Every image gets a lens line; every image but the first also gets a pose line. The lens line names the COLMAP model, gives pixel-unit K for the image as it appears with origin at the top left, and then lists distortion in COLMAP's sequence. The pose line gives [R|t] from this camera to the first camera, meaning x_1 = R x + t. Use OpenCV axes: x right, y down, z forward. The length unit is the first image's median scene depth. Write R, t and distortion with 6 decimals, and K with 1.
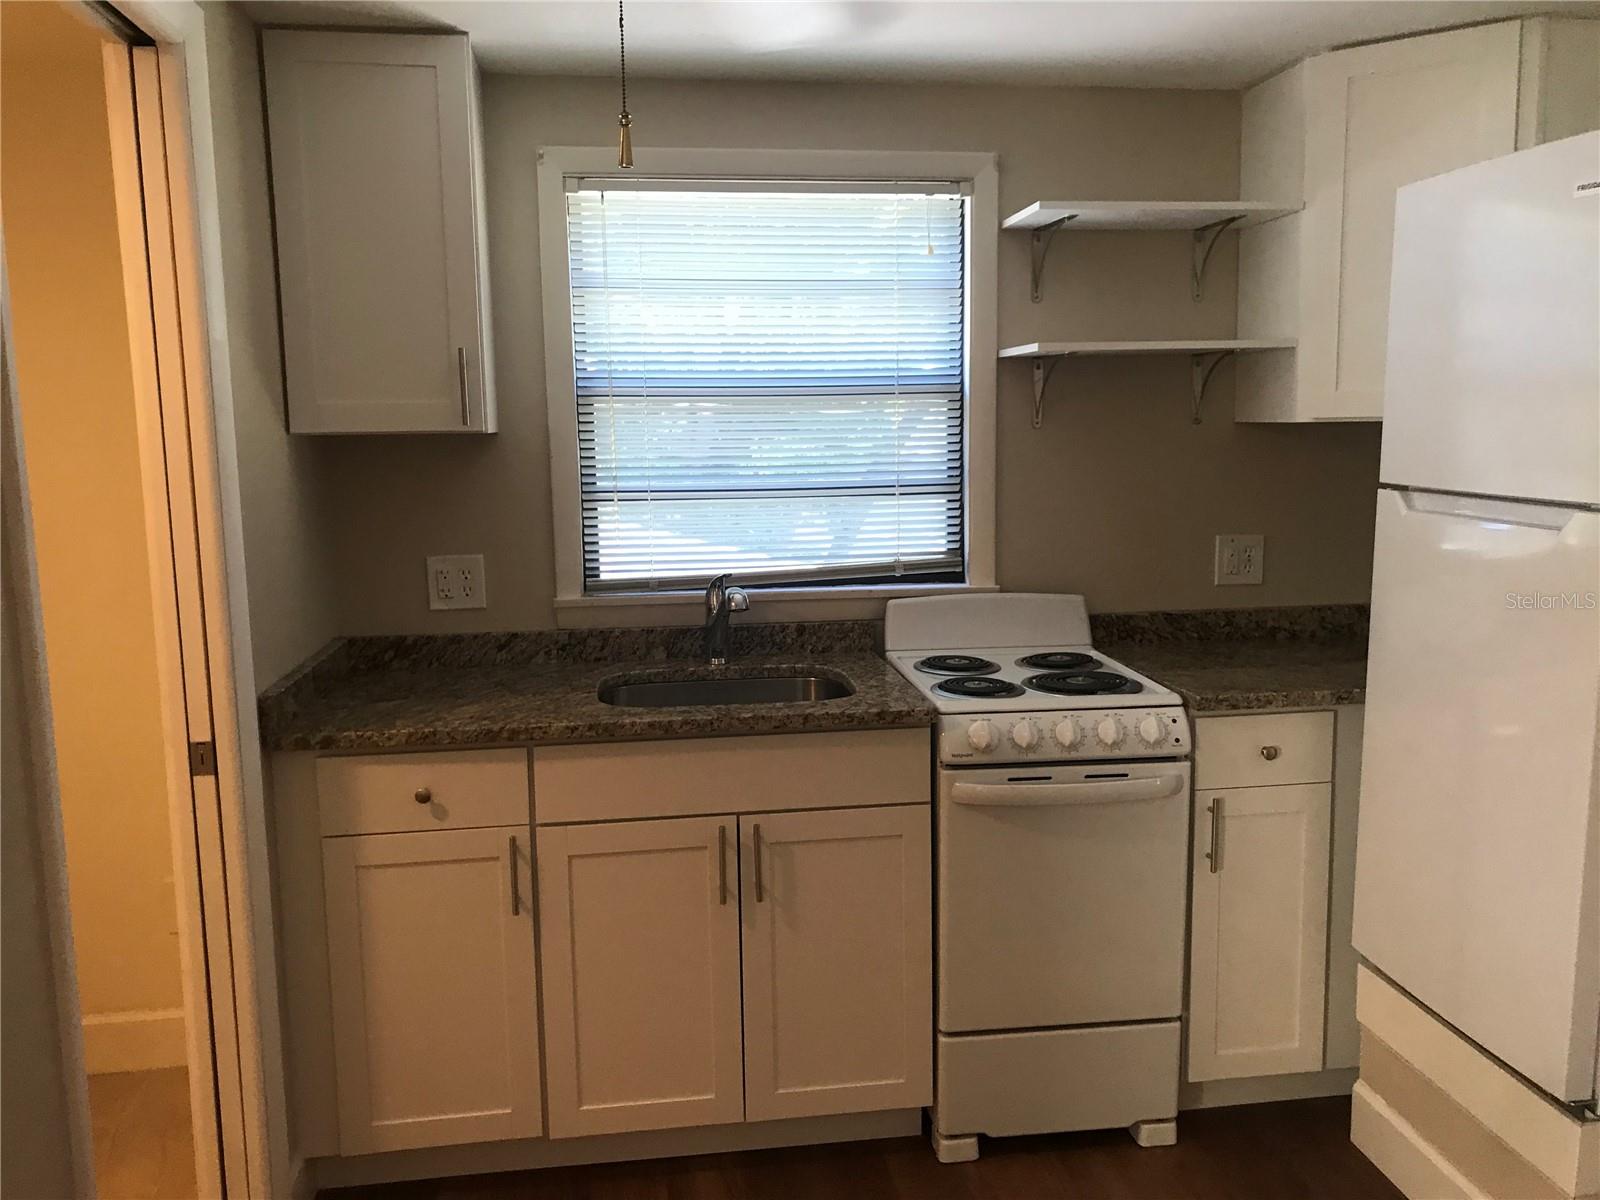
lens RADIAL K [[1307.2, 0, 800.0], [0, 1307.2, 600.0], [0, 0, 1]] dist [0.042189, -0.055641]
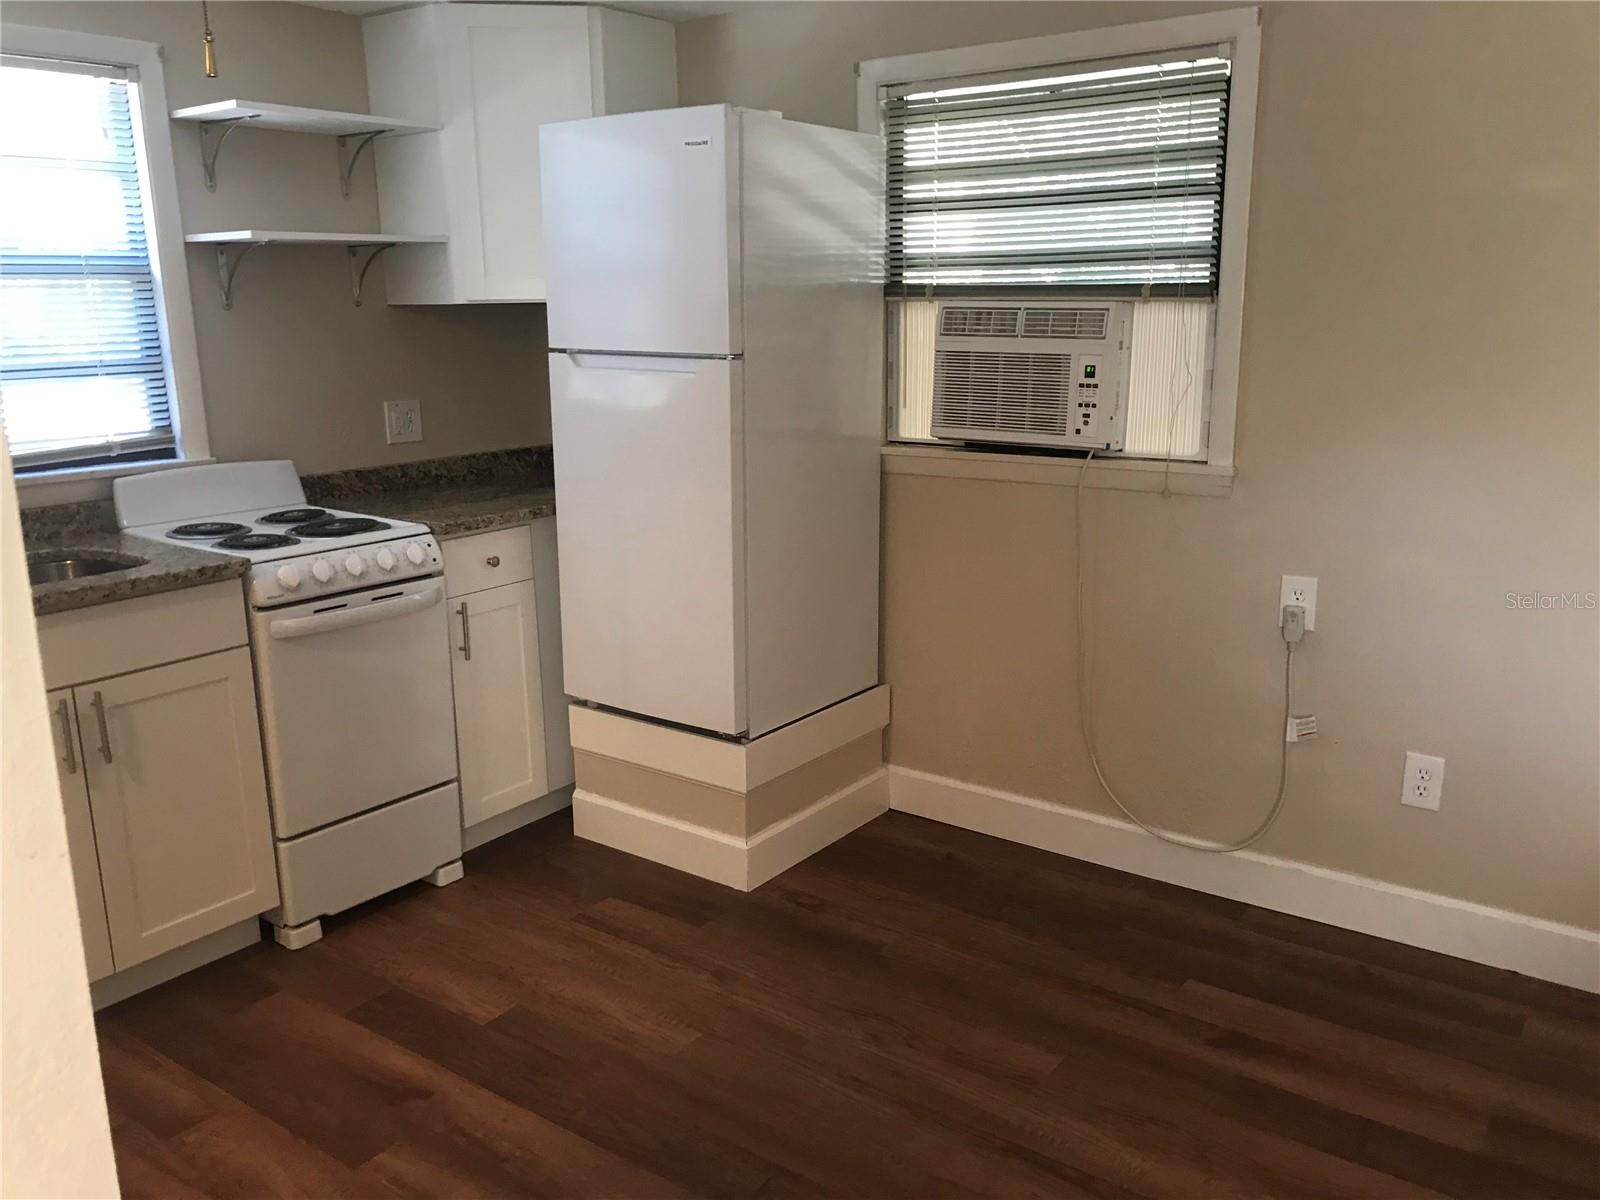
lens RADIAL K [[1281.1, 0, 800.0], [0, 1281.1, 600.0], [0, 0, 1]] dist [-0.004284, -0.003318]
pose [[0.702997, -0.158326, 0.693345, -0.303496], [0.099805, 0.987220, 0.124238, 0.025974], [-0.704154, -0.018140, 0.709815, -0.107806]]
